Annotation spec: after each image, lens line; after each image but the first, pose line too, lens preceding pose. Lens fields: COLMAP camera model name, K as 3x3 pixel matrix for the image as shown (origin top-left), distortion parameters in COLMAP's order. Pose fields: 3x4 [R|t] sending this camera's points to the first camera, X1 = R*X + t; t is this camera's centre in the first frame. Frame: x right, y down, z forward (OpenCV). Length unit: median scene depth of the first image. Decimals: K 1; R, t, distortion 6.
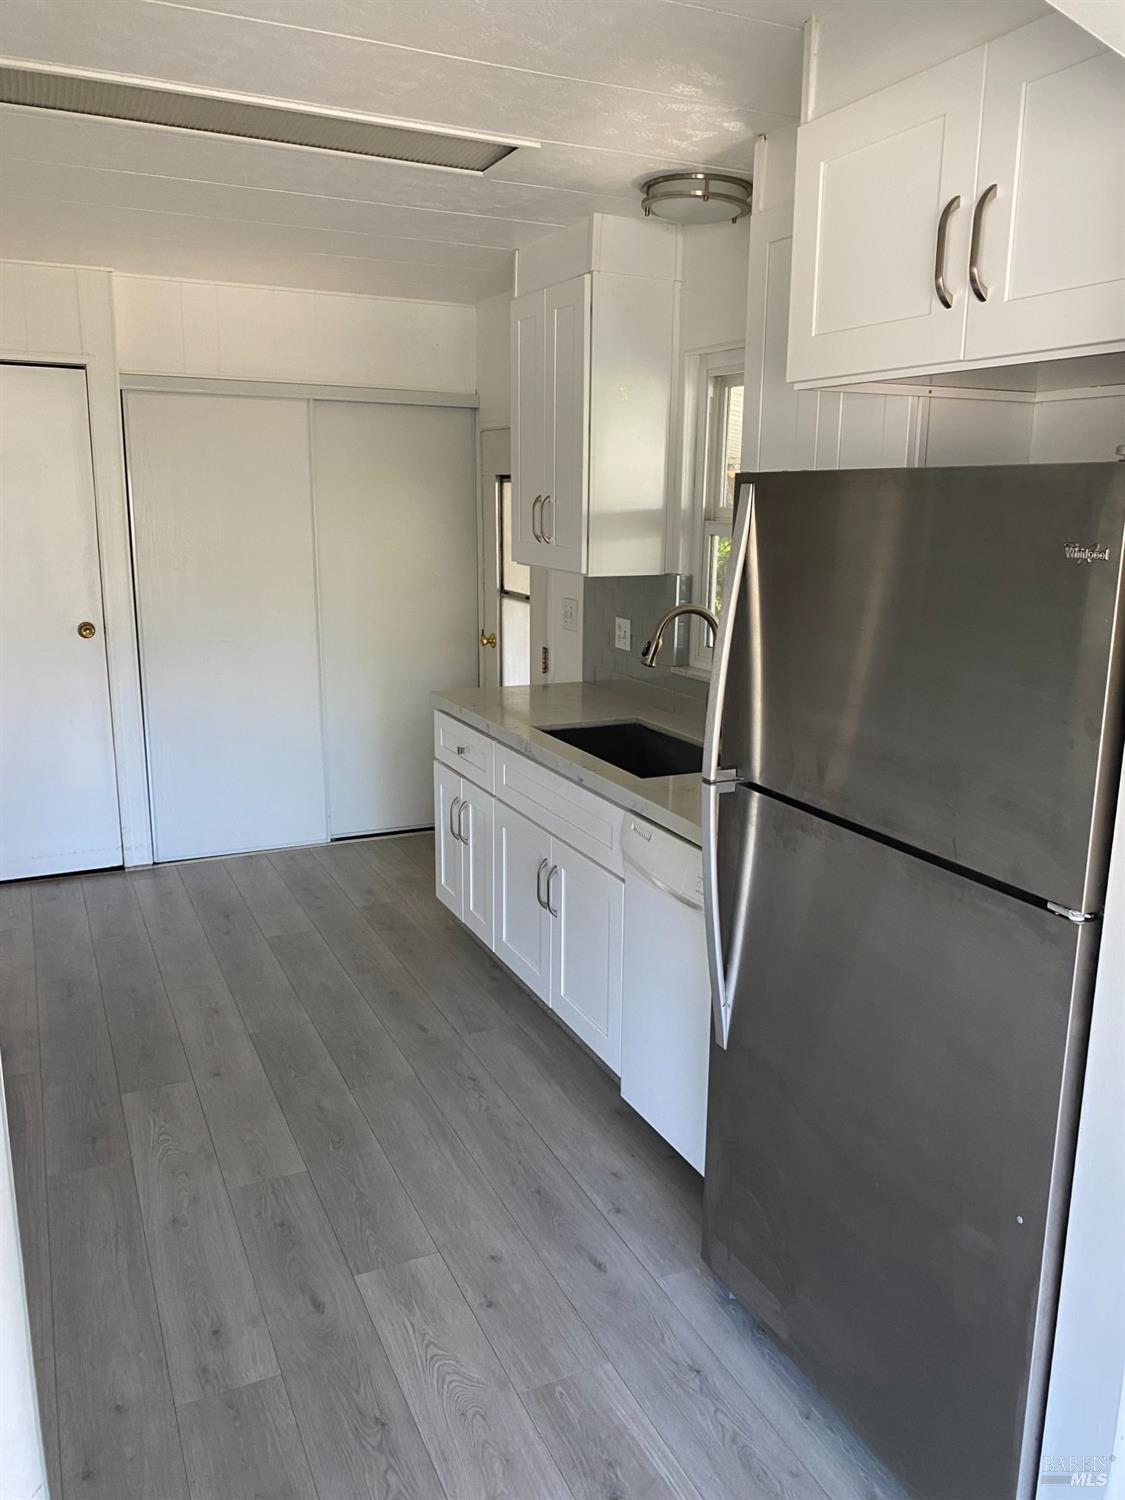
lens RADIAL K [[1159.4, 0, 591.9], [0, 1159.4, 740.2], [0, 0, 1]] dist [0.057161, -0.055397]
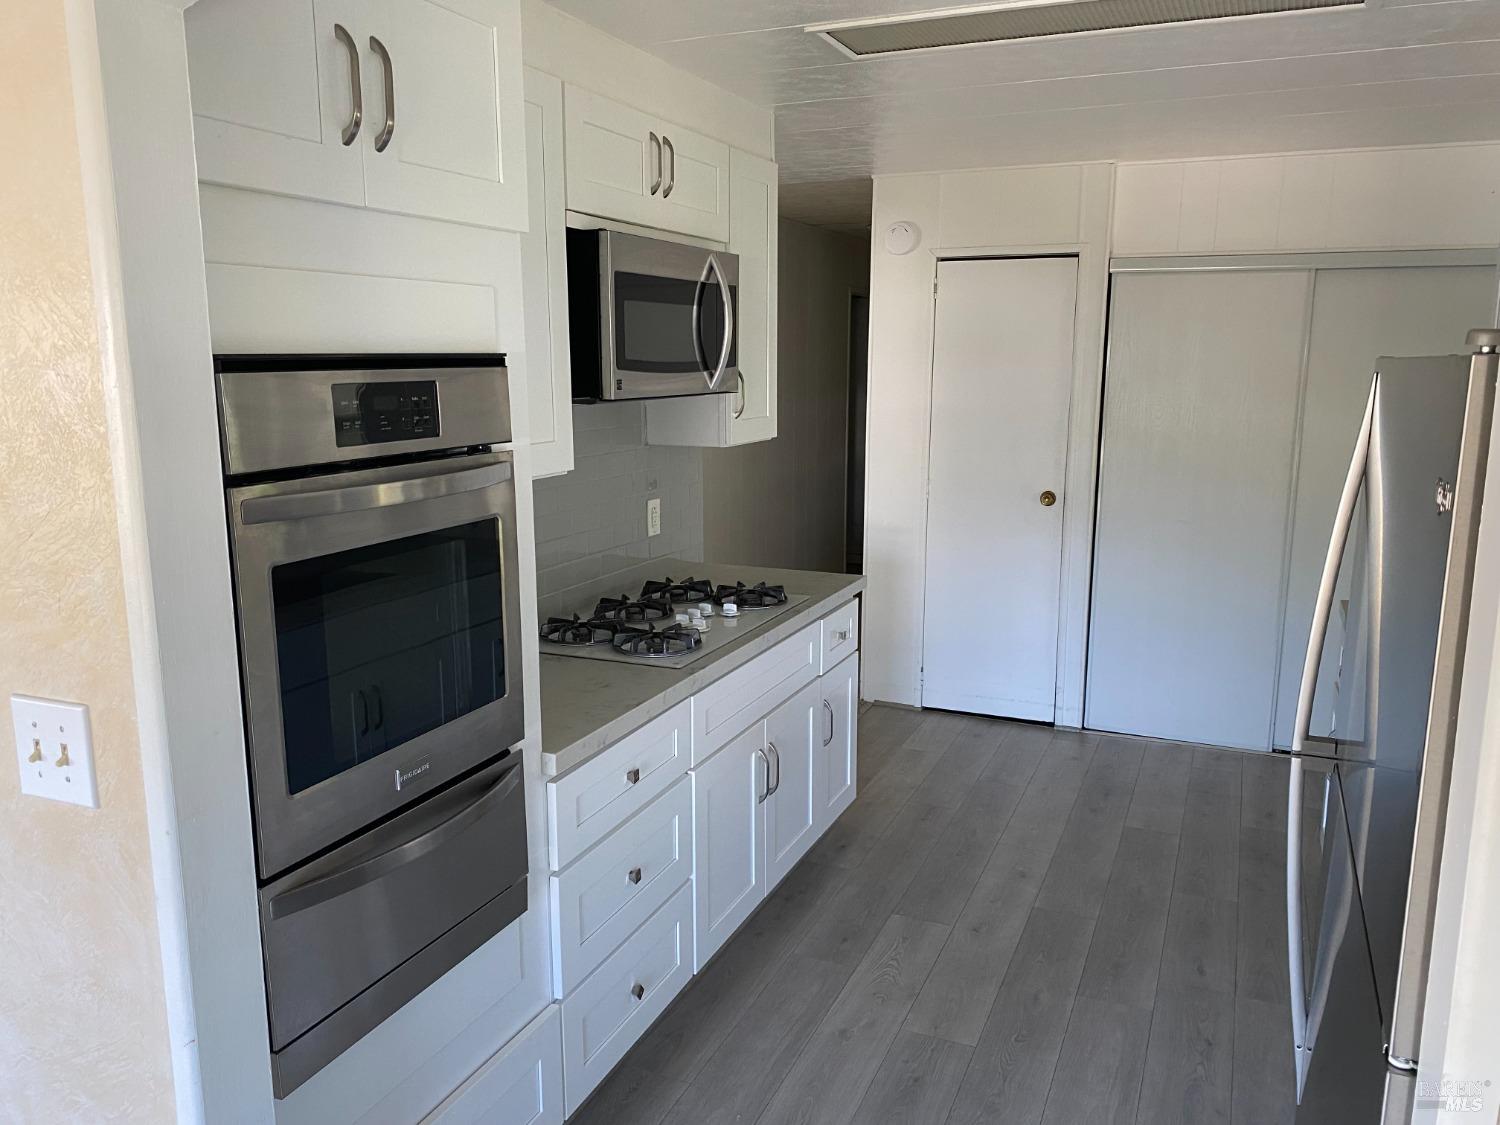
lens RADIAL K [[1163.2, 0, 750.0], [0, 1163.2, 562.5], [0, 0, 1]] dist [0.111676, -0.210910]
pose [[0.650996, 0.125585, -0.748621, 0.283840], [-0.155350, 0.987387, 0.030547, -0.036620], [0.743015, 0.096412, 0.662295, 0.124045]]
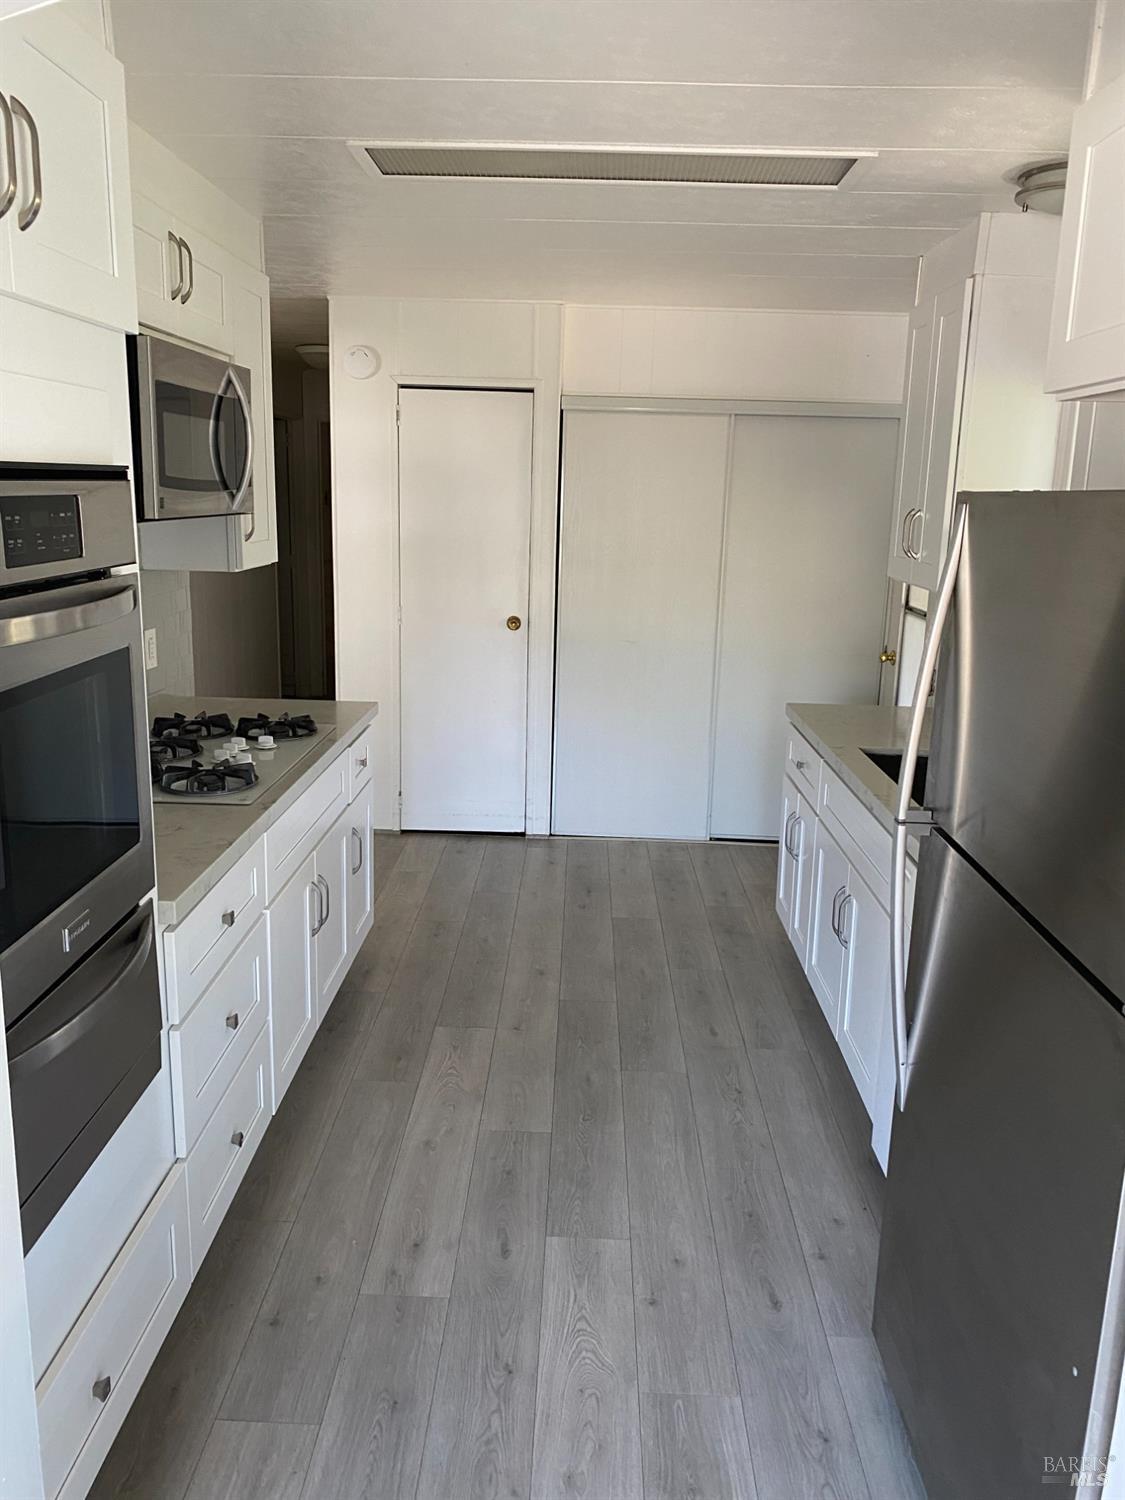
lens RADIAL K [[1161.1, 0, 563.0], [0, 1161.1, 729.7], [0, 0, 1]] dist [0.040428, -0.043583]
pose [[0.887989, 0.104823, -0.447758, 0.175800], [-0.111523, 0.993696, 0.011460, -0.011400], [0.446137, 0.039758, 0.894081, 0.026342]]
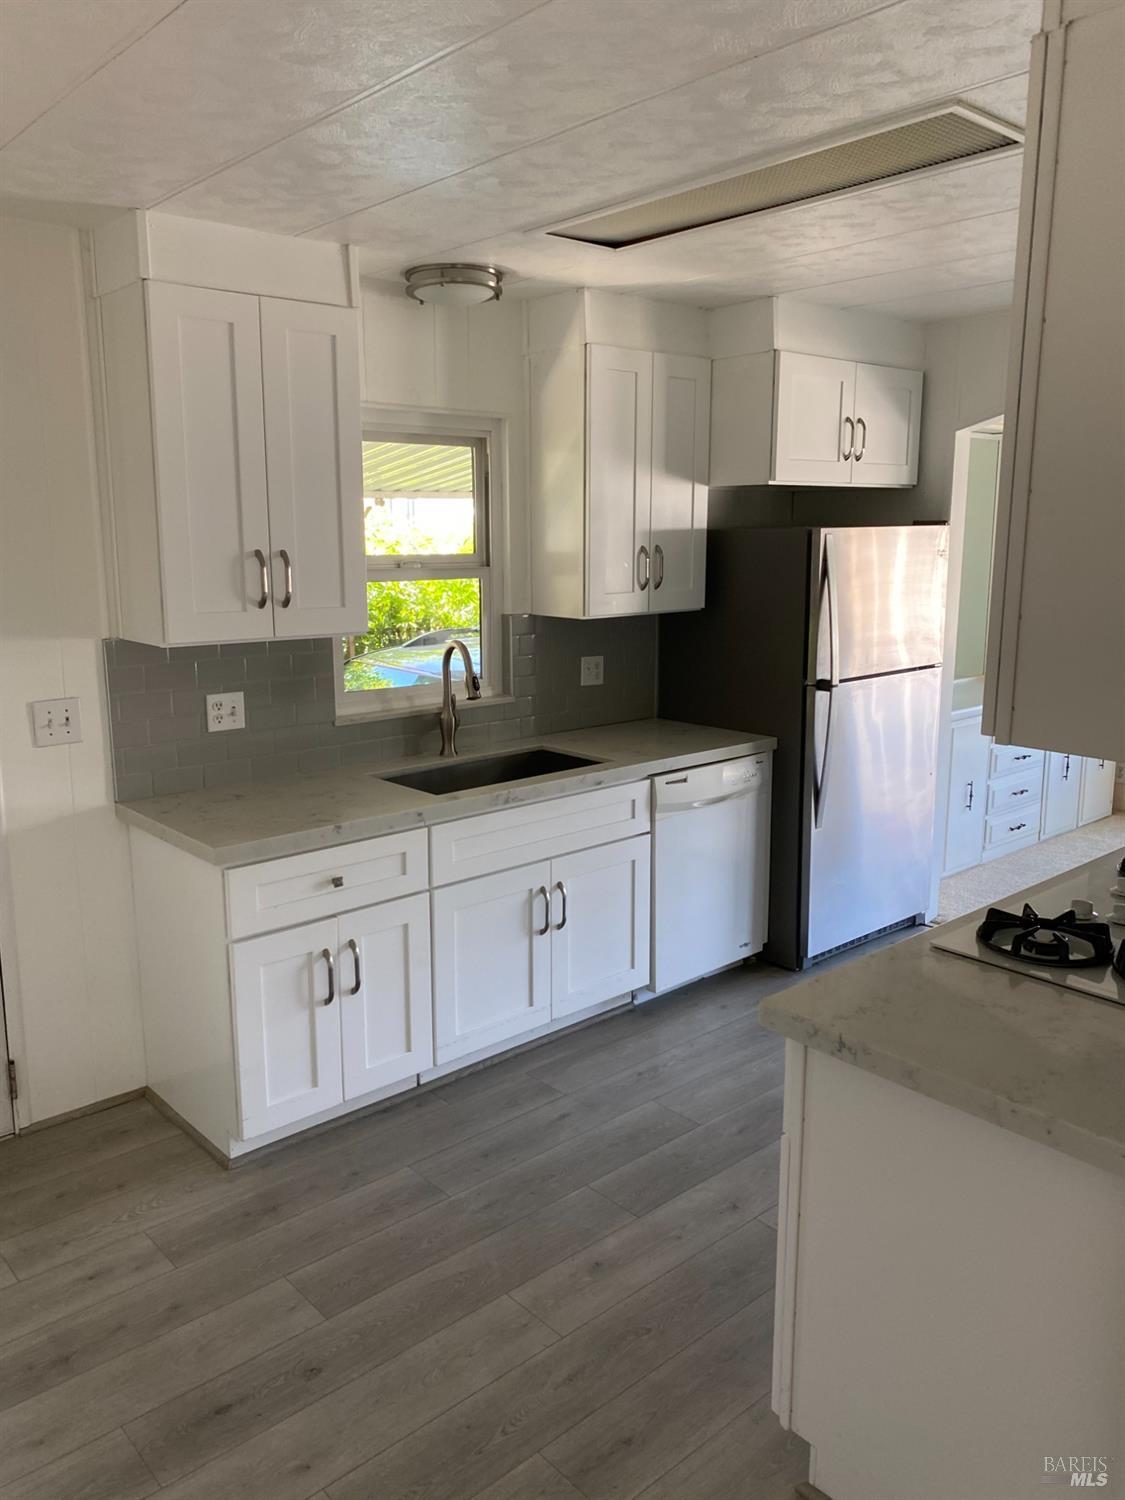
lens RADIAL K [[1134.4, 0, 562.5], [0, 1134.4, 750.0], [0, 0, 1]] dist [0.108490, -0.194324]
pose [[-0.270777, -0.200096, 0.941617, -1.009813], [0.204440, 0.943892, 0.259369, -0.283901], [-0.940683, 0.262735, -0.214676, 1.190003]]
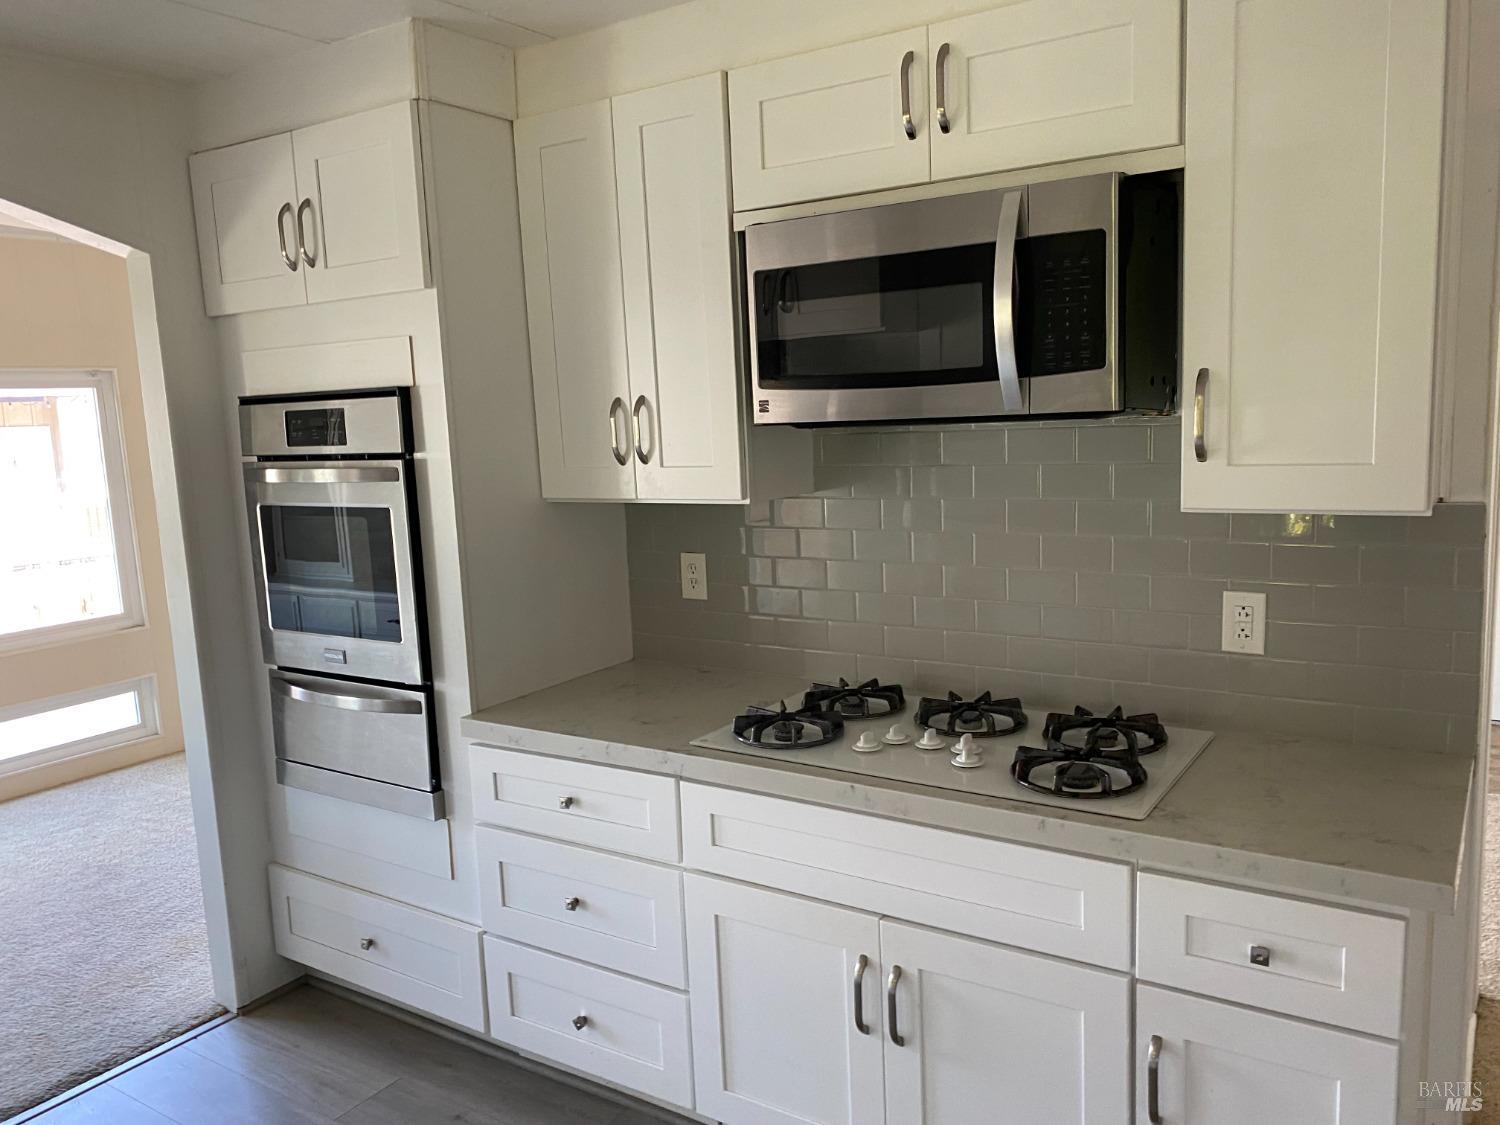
lens RADIAL K [[1141.1, 0, 754.5], [0, 1141.1, 557.6], [0, 0, 1]] dist [0.048257, -0.053279]
pose [[-0.861344, 0.093769, -0.499294, -0.071207], [-0.079350, 0.945923, 0.314536, -0.259794], [0.501787, 0.310543, -0.807324, 1.205331]]
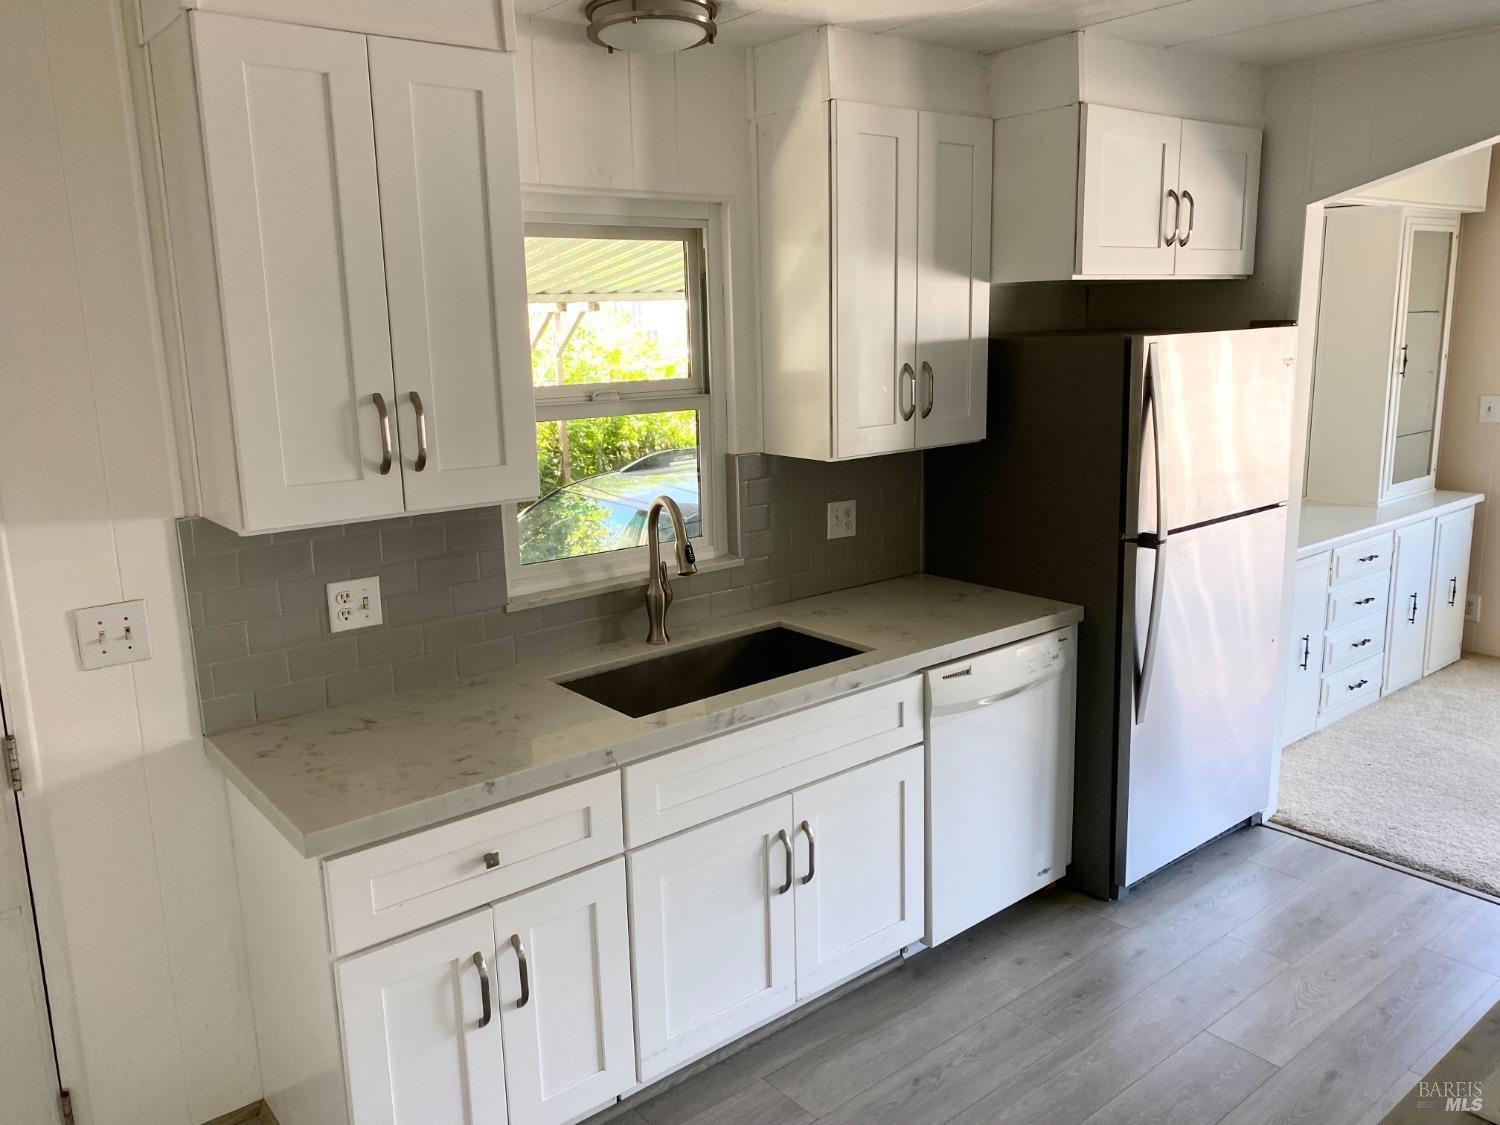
lens RADIAL K [[1141.1, 0, 754.5], [0, 1141.1, 557.6], [0, 0, 1]] dist [0.048257, -0.053279]
pose [[-0.231244, -0.208433, 0.950306, -0.745025], [0.228846, 0.937721, 0.261359, -0.281202], [-0.945598, 0.277911, -0.169143, 1.113759]]
